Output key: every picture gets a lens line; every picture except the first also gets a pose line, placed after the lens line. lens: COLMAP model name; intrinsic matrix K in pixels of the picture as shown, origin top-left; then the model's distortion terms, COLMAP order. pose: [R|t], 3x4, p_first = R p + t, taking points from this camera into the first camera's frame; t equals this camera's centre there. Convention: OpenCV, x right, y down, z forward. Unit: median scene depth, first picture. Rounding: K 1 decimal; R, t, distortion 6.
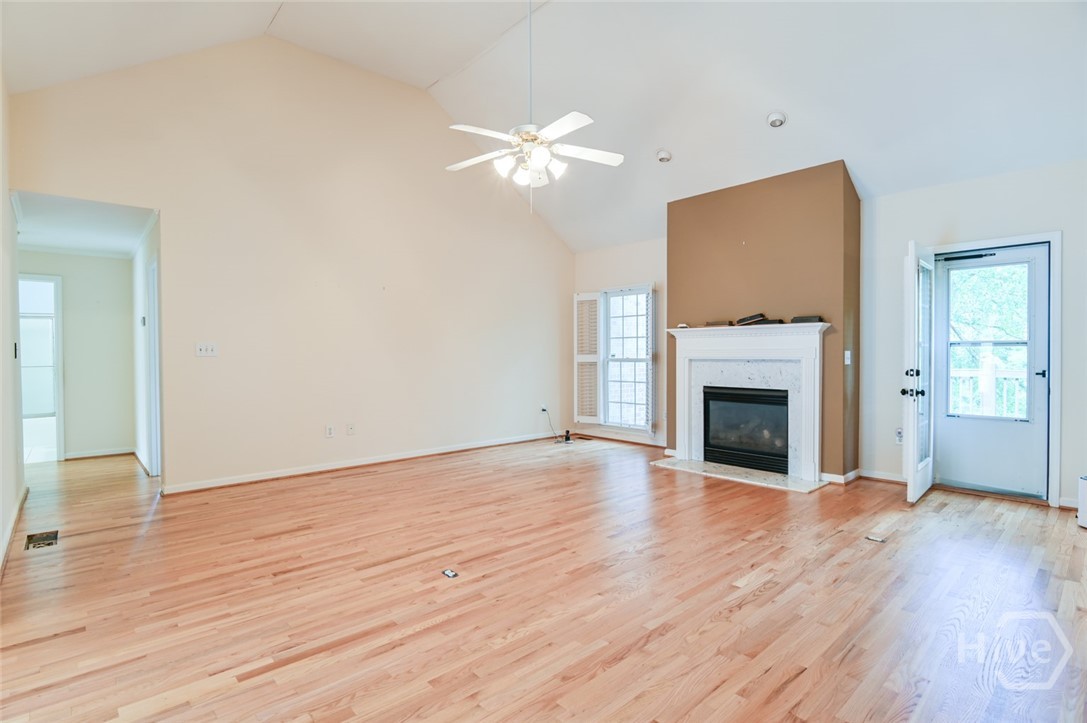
lens RADIAL K [[532.1, 0, 543.5], [0, 532.1, 361.5], [0, 0, 1]] dist [-0.019081, -0.000982]
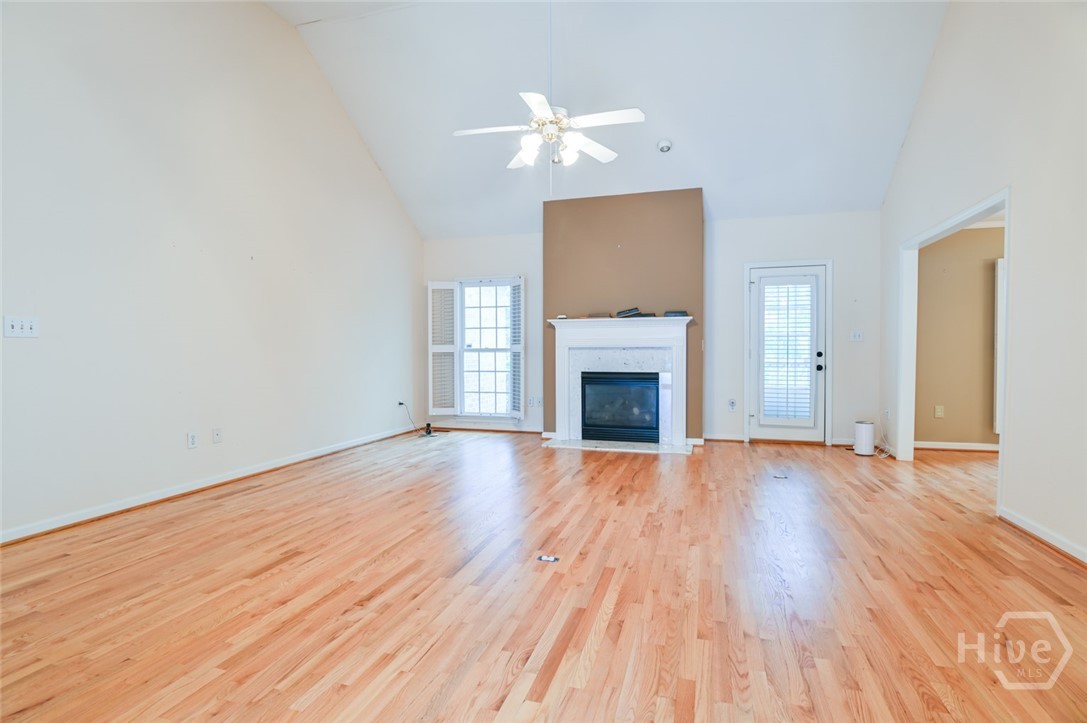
lens RADIAL K [[532.1, 0, 543.5], [0, 532.1, 361.5], [0, 0, 1]] dist [-0.019081, -0.000982]
pose [[0.858842, -0.009832, 0.512146, -0.392473], [0.008340, 0.999952, 0.005212, 0.021465], [-0.512172, -0.000205, 0.858883, 0.103071]]
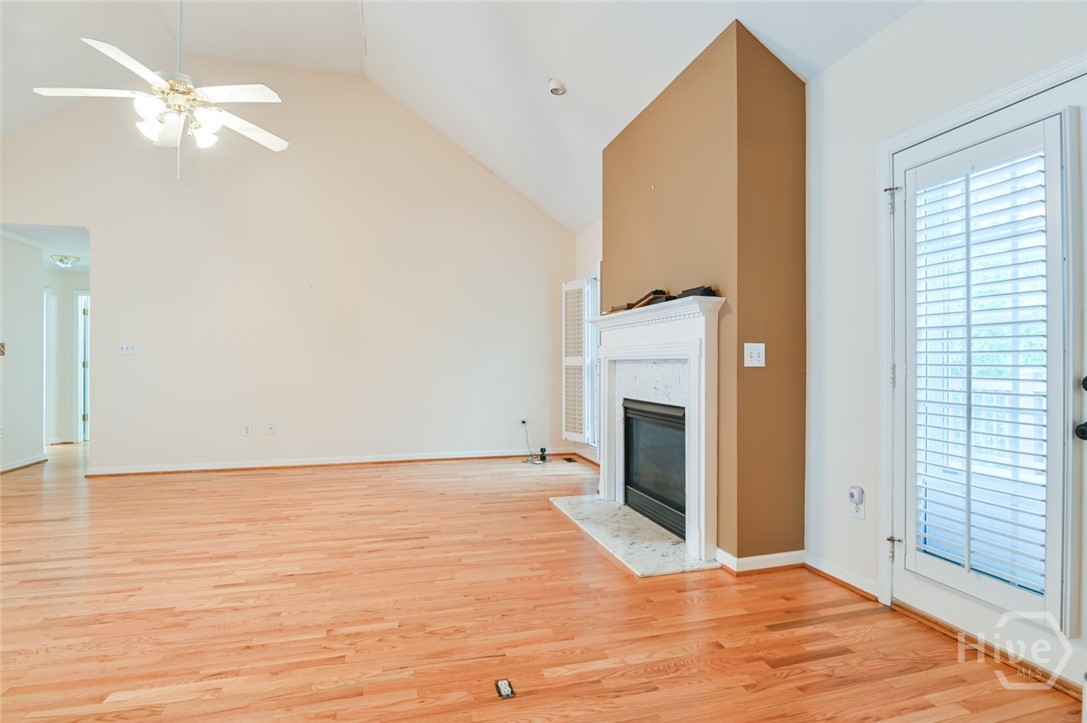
lens RADIAL K [[544.2, 0, 540.8], [0, 544.2, 360.0], [0, 0, 1]] dist [-0.013522, -0.000668]
pose [[0.894122, 0.002260, -0.447819, 0.617697], [-0.011340, 0.999781, -0.017595, 0.011294], [0.447681, 0.020810, 0.893951, 0.355830]]
